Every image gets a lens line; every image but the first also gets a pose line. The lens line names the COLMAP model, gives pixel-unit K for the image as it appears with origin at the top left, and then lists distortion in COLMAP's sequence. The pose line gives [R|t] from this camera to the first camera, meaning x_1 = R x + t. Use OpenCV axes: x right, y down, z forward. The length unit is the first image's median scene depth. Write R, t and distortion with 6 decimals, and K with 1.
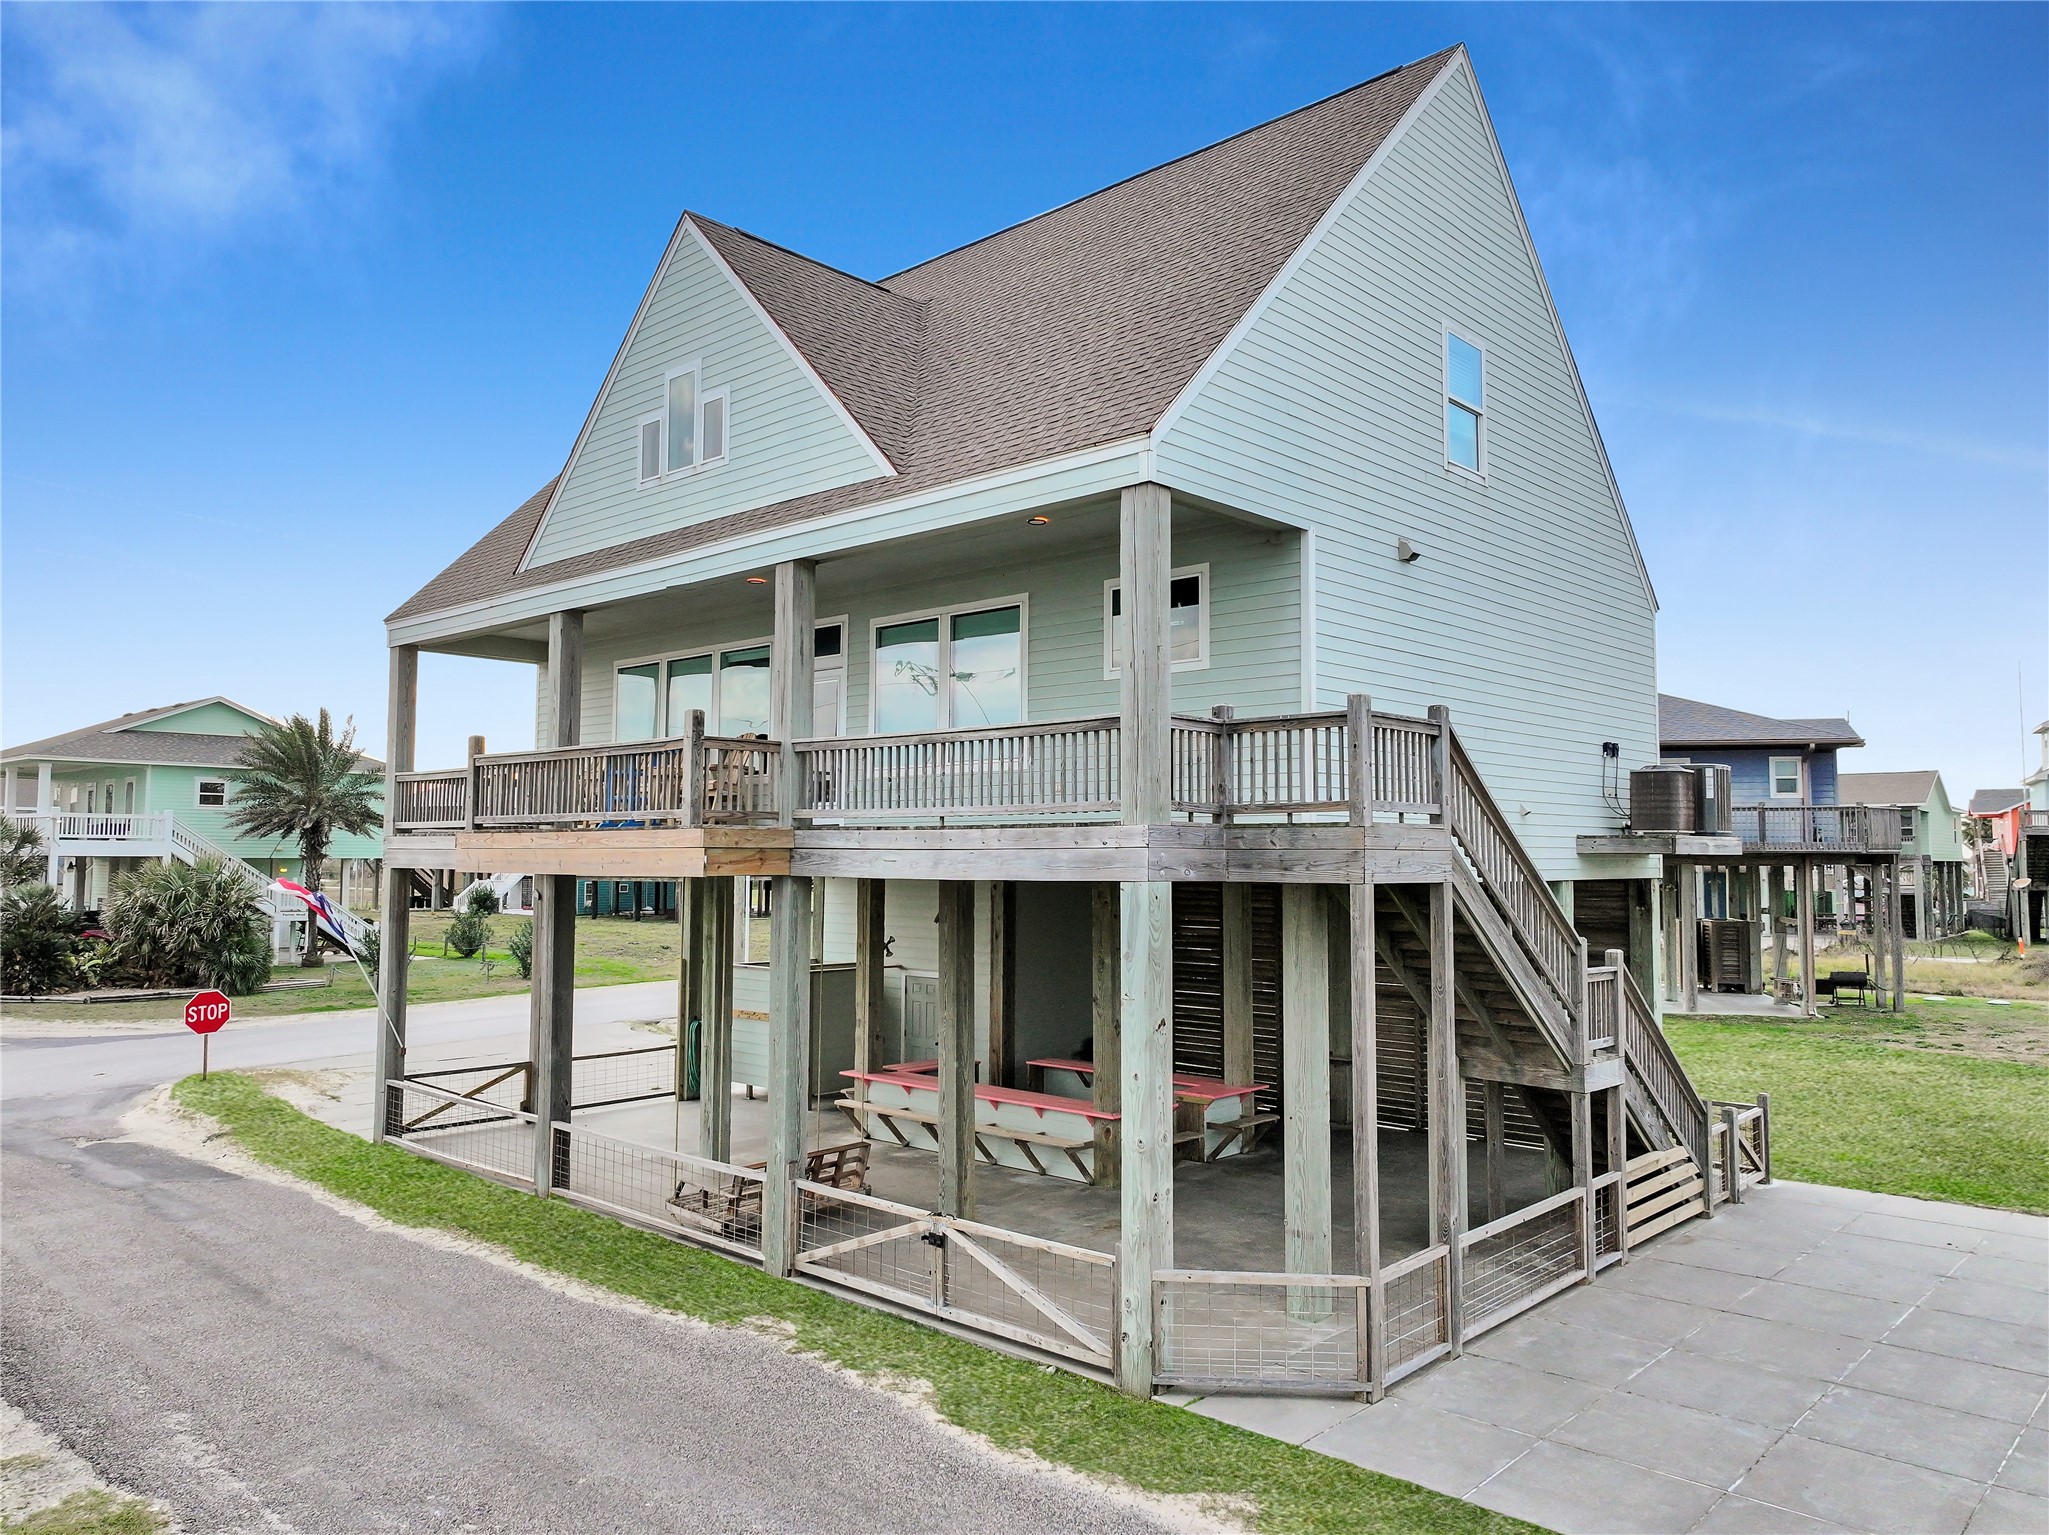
lens RADIAL K [[1430.3, 0, 1025.4], [0, 1430.3, 769.4], [0, 0, 1]] dist [0.006454, 0.004320]
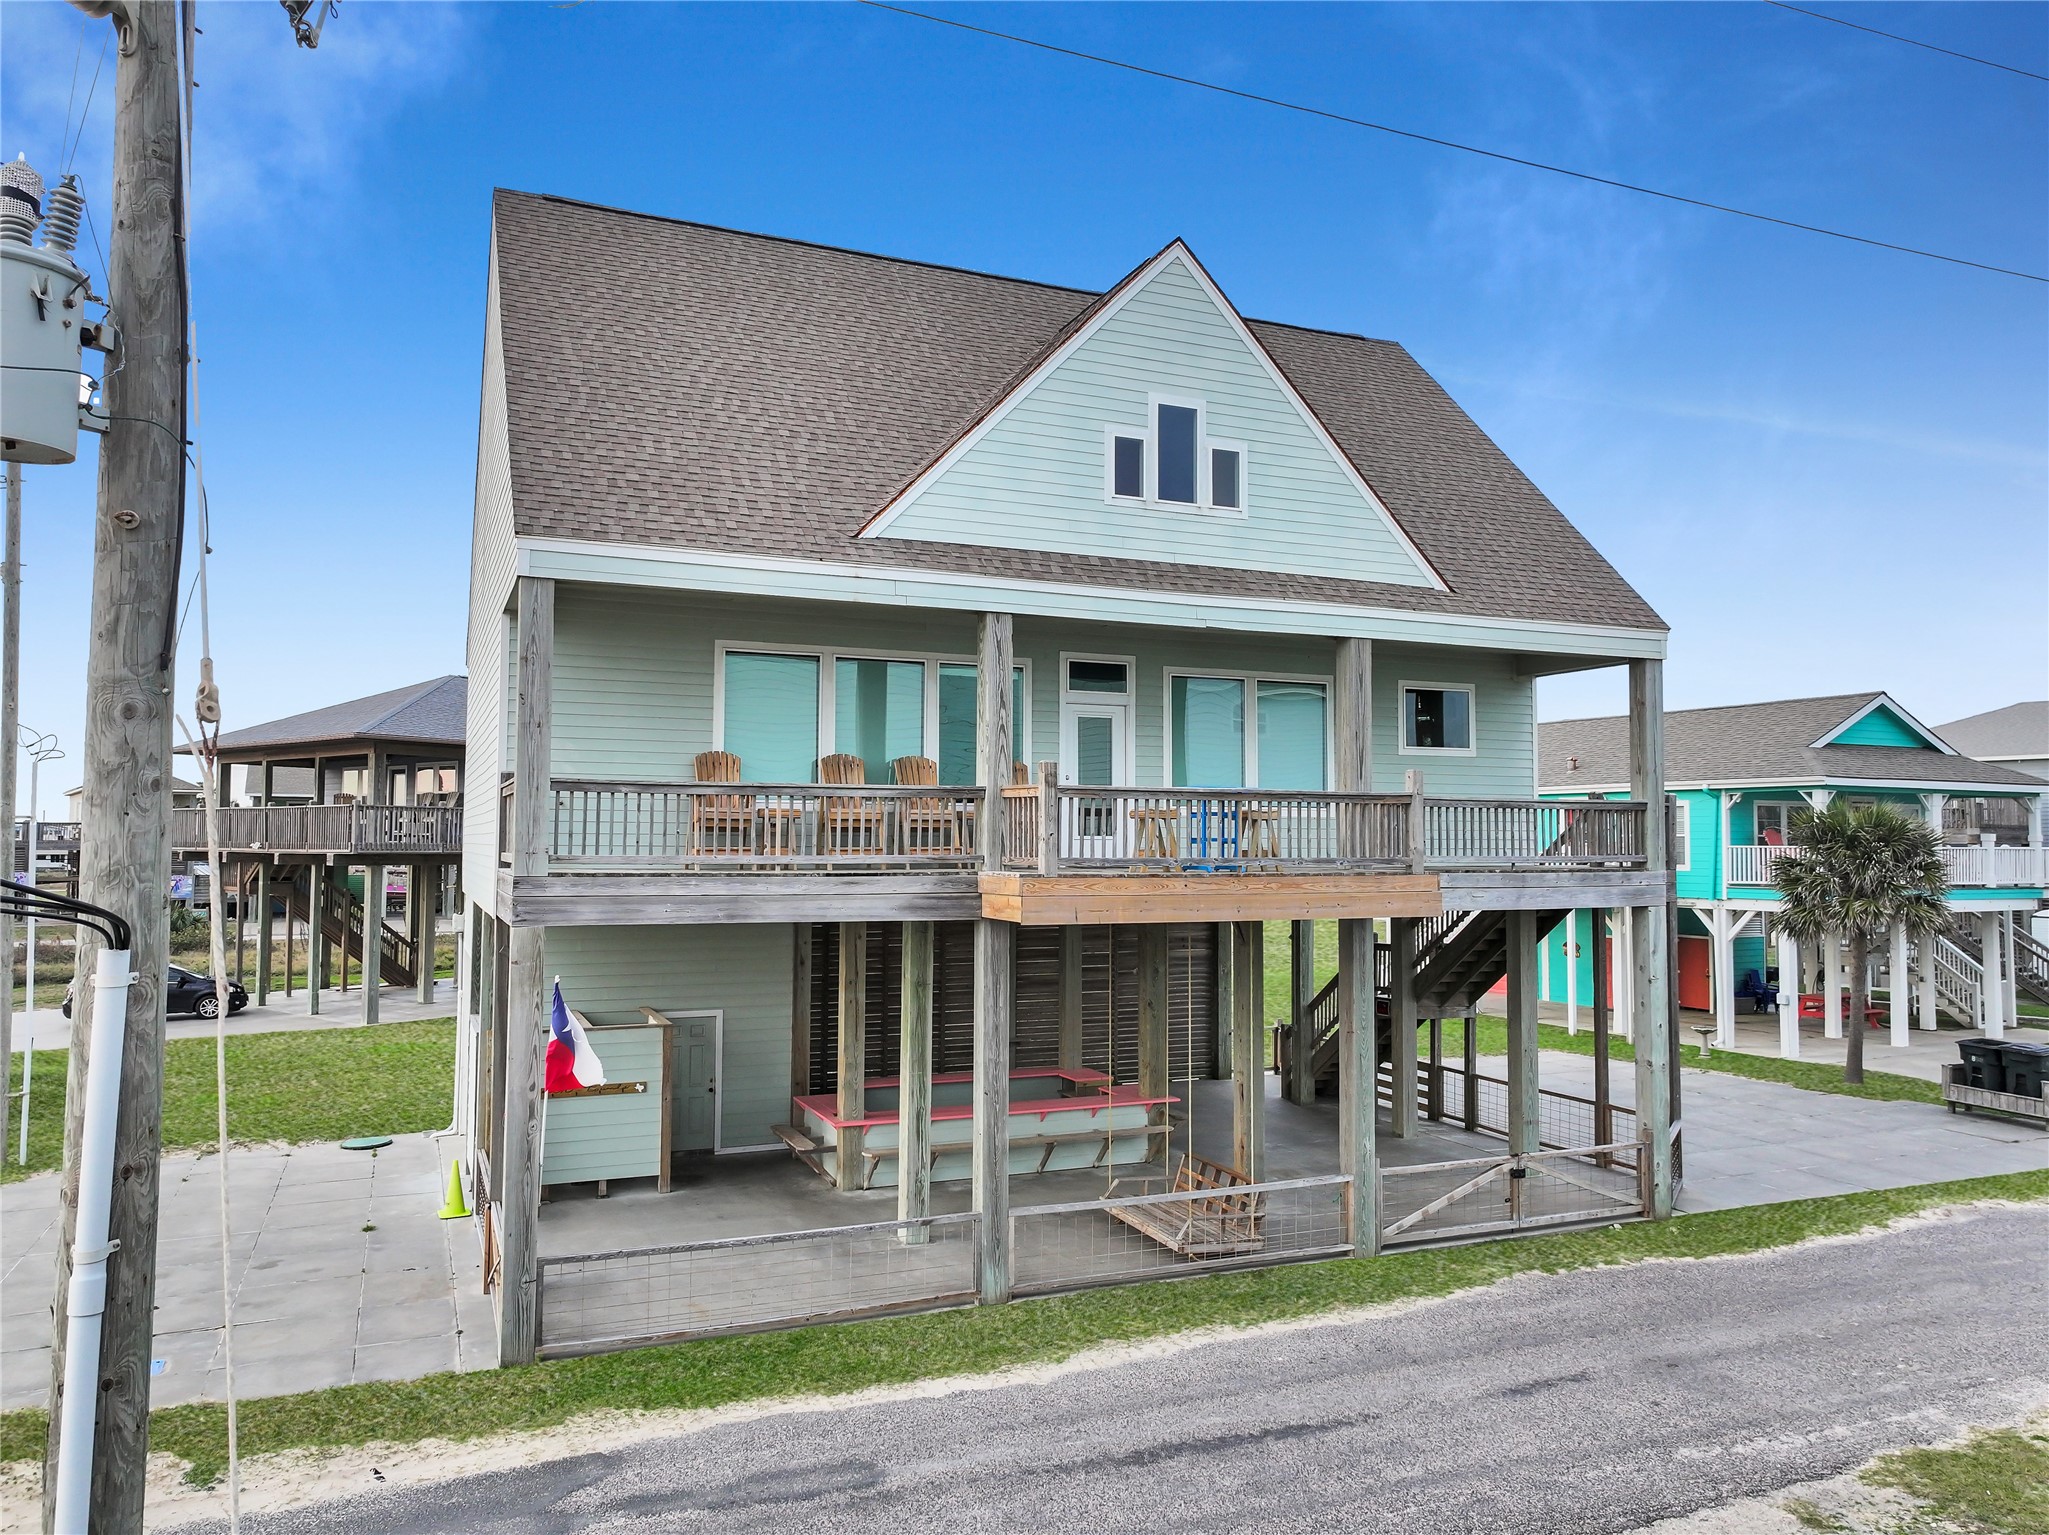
lens RADIAL K [[1430.3, 0, 1027.1], [0, 1430.3, 765.9], [0, 0, 1]] dist [0.006454, 0.004320]
pose [[0.408974, 0.044868, 0.911442, -1.583514], [-0.059089, 0.997997, -0.022615, -0.000758], [-0.910631, -0.044607, 0.410806, 0.921386]]
